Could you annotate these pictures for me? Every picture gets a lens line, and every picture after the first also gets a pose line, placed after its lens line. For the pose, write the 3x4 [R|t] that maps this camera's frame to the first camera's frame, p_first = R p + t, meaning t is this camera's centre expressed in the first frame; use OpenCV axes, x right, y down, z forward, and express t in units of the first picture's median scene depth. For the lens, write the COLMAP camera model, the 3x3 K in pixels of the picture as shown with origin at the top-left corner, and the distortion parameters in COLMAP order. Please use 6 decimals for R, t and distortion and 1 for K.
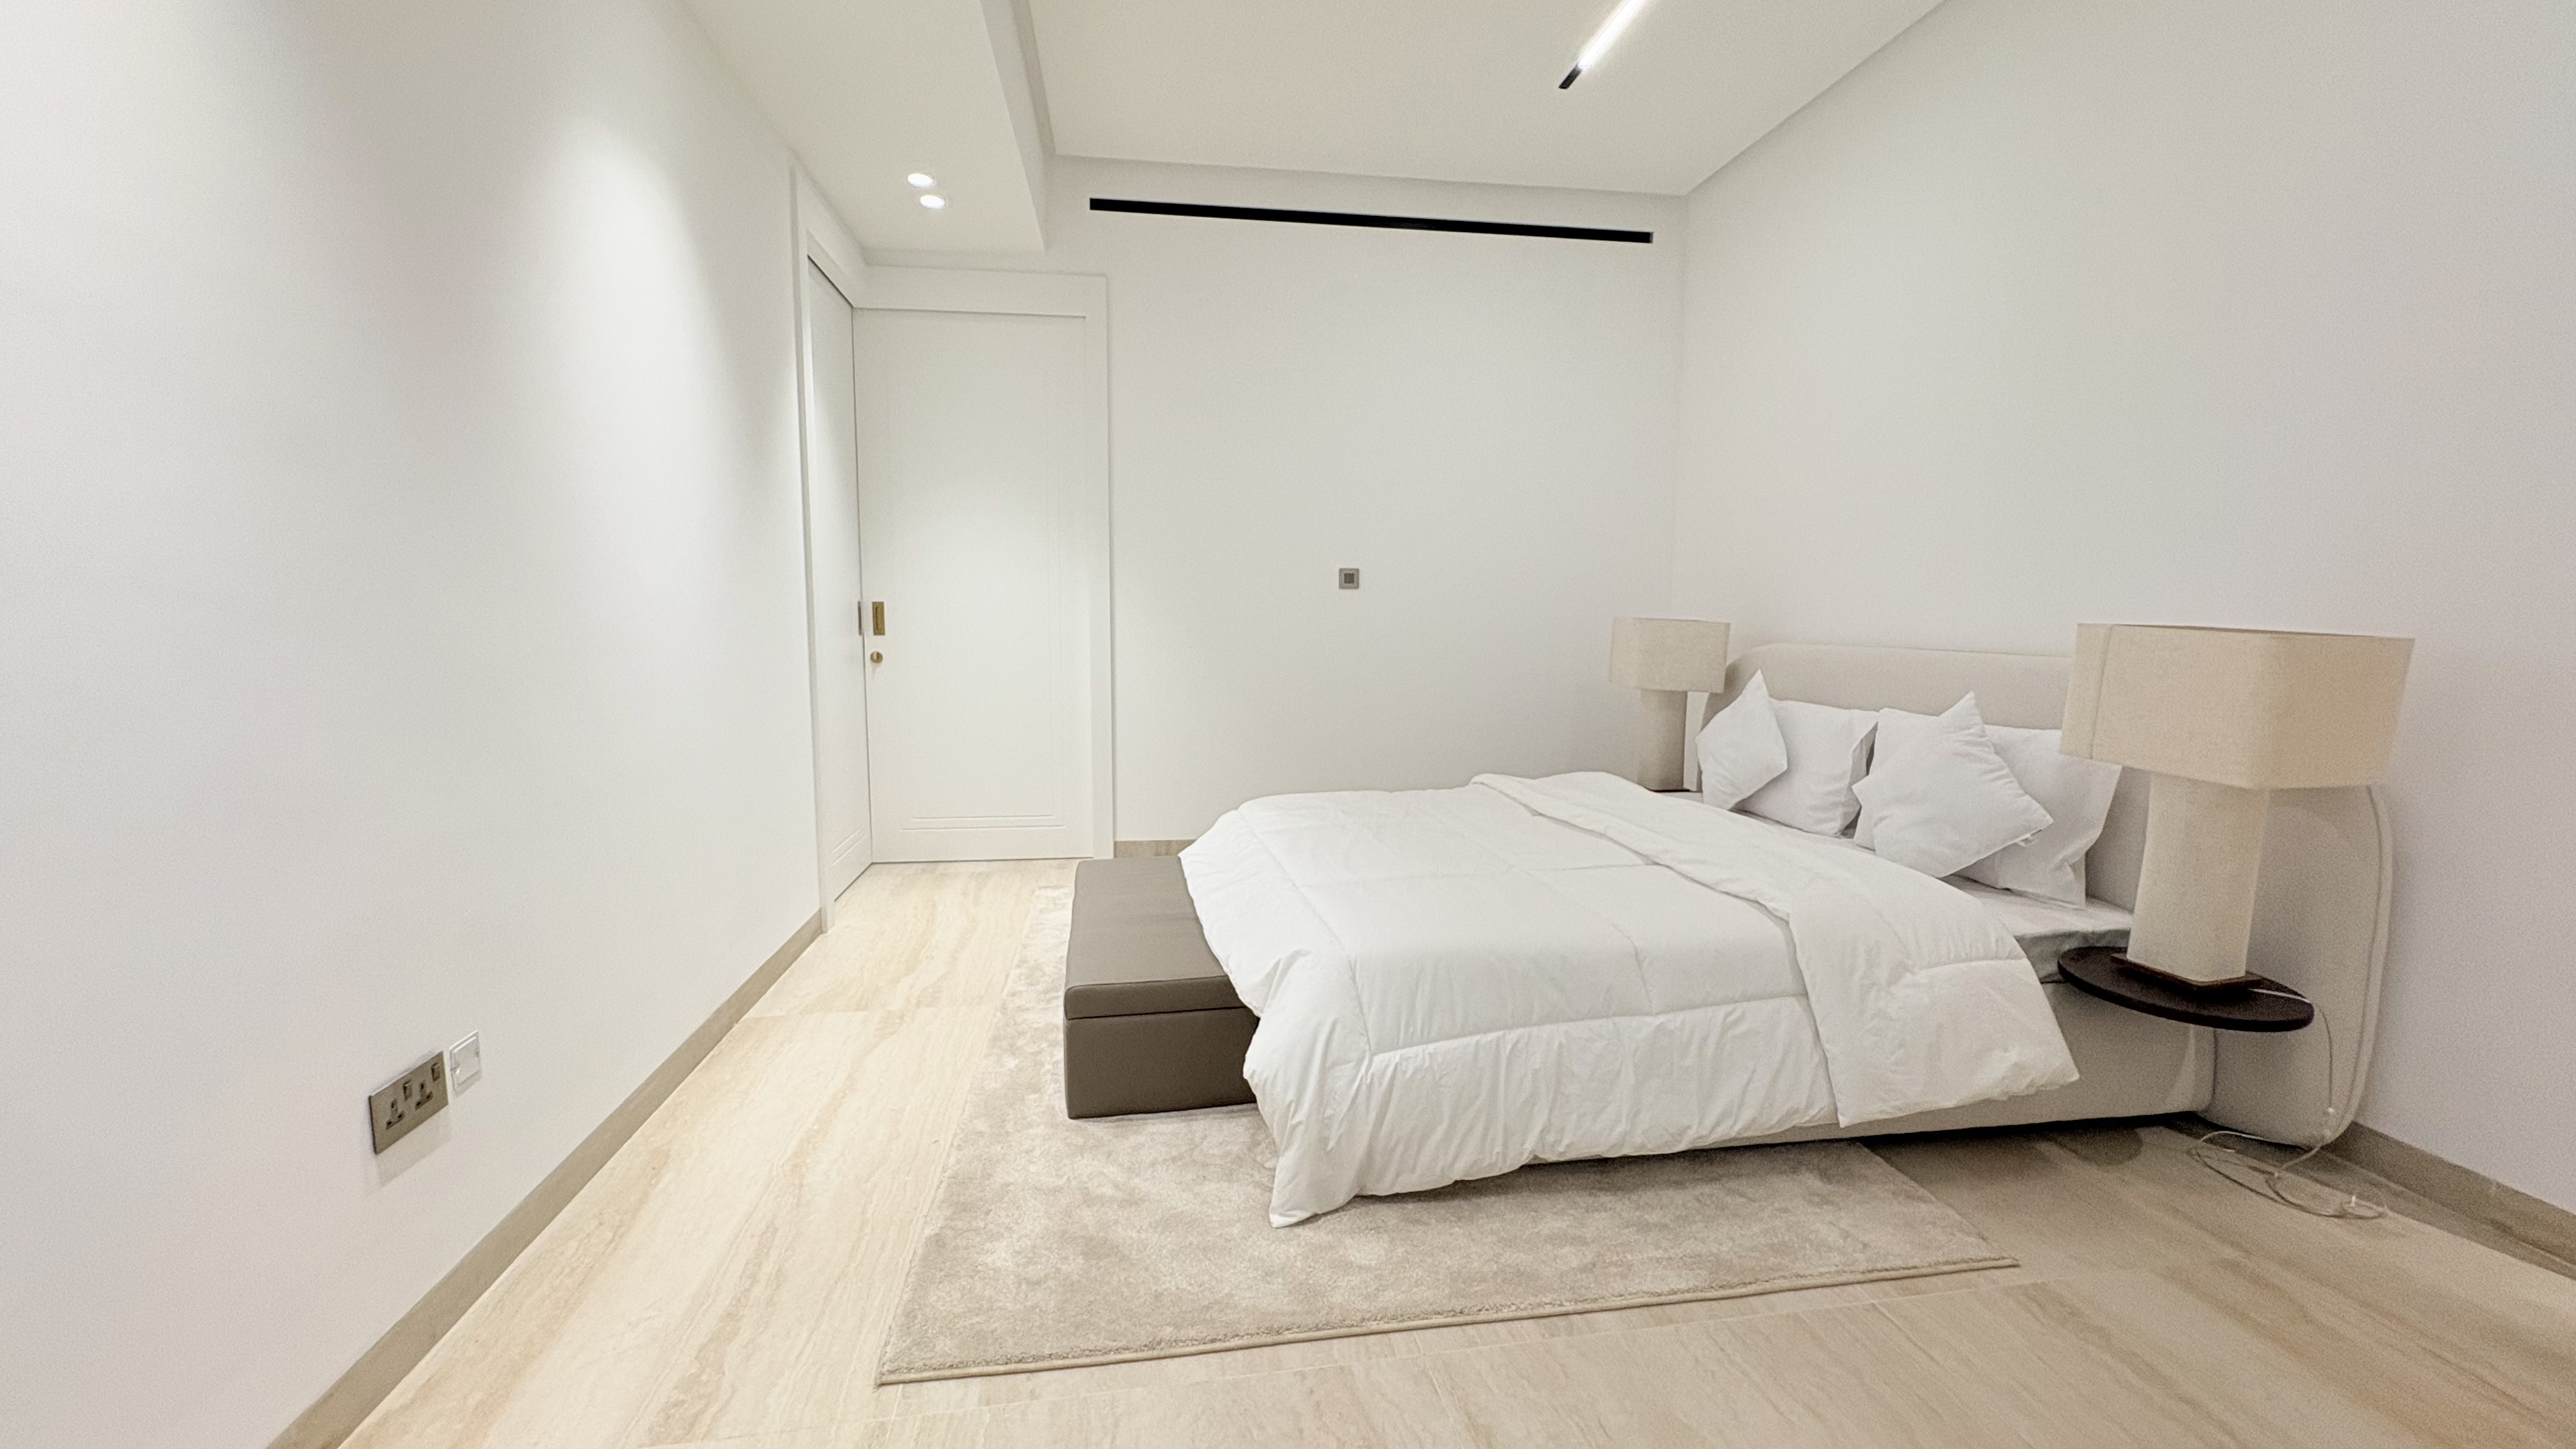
lens RADIAL K [[1040.9, 0, 1288.0], [0, 1040.9, 724.5], [0, 0, 1]] dist [-0.000306, 0.000554]
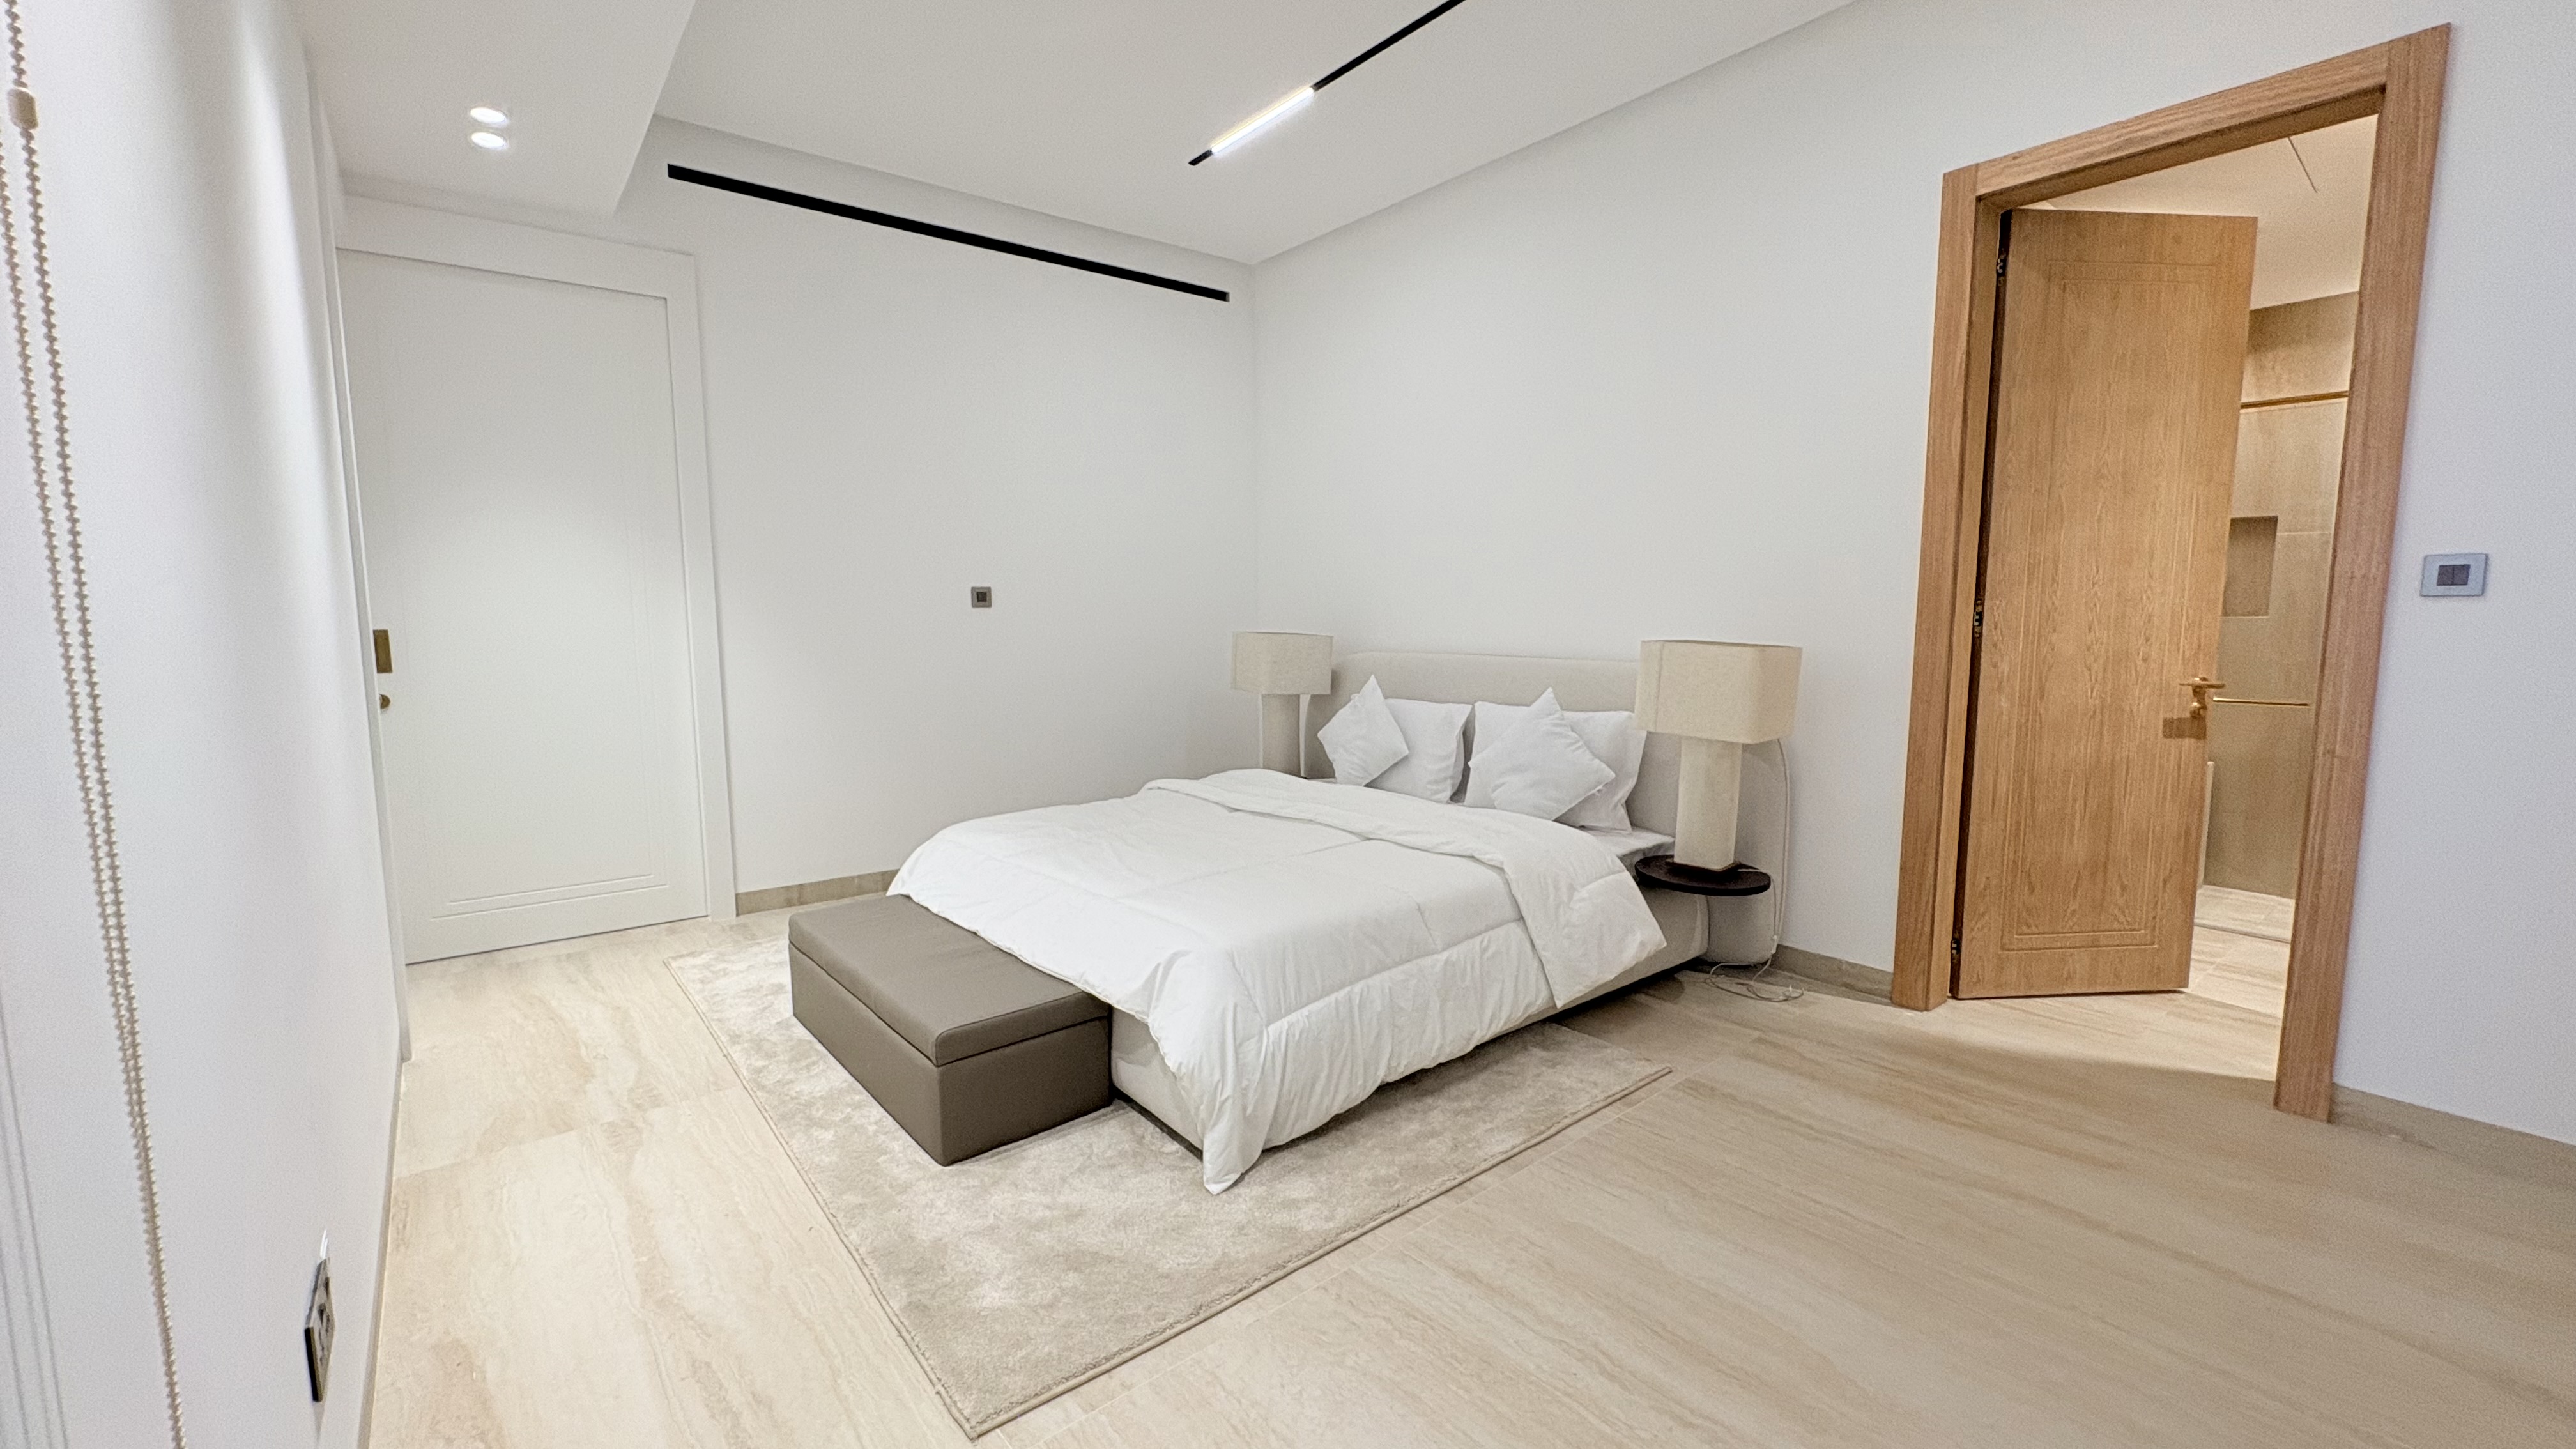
lens RADIAL K [[1049.2, 0, 1288.0], [0, 1049.2, 724.5], [0, 0, 1]] dist [-0.001817, -0.000245]
pose [[0.858082, -0.064311, 0.509470, -0.454175], [0.064434, 0.997770, 0.017425, -0.037311], [-0.509454, 0.017875, 0.860312, -0.025929]]
